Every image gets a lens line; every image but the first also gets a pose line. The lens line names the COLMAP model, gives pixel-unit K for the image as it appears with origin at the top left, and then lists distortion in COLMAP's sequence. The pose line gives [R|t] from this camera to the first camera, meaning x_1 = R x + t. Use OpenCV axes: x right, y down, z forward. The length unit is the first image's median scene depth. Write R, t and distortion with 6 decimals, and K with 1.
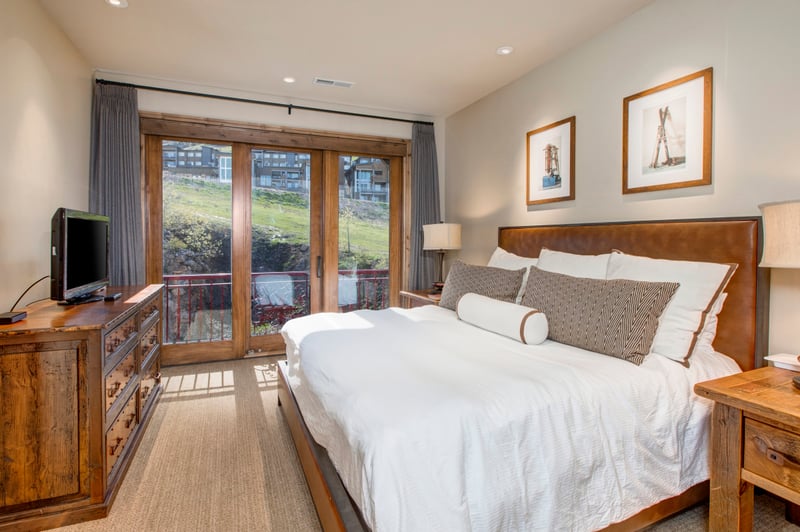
lens RADIAL K [[367.9, 0, 389.8], [0, 367.9, 243.9], [0, 0, 1]] dist [-0.005462, -0.000230]
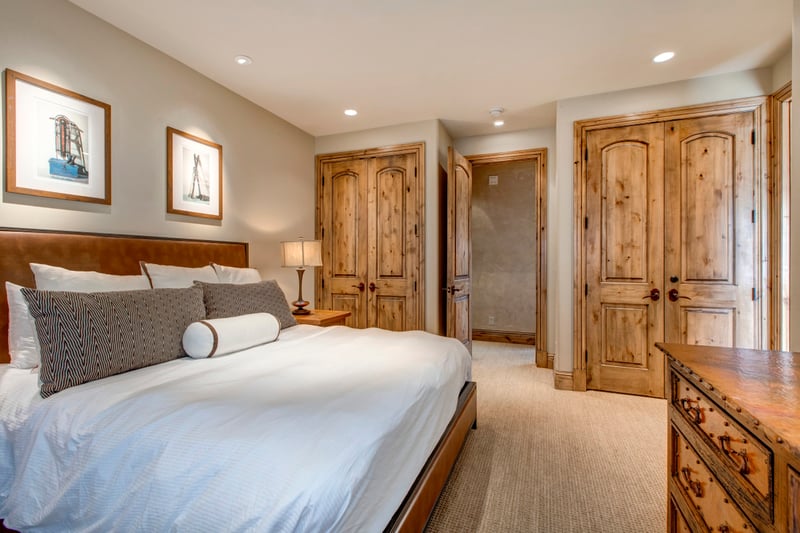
lens RADIAL K [[367.9, 0, 397.9], [0, 367.9, 261.6], [0, 0, 1]] dist [-0.005462, -0.000230]
pose [[-0.695281, -0.018265, 0.718506, -0.307667], [-0.014012, 0.999832, 0.011857, -0.004652], [-0.718602, -0.001824, -0.695420, 0.599390]]
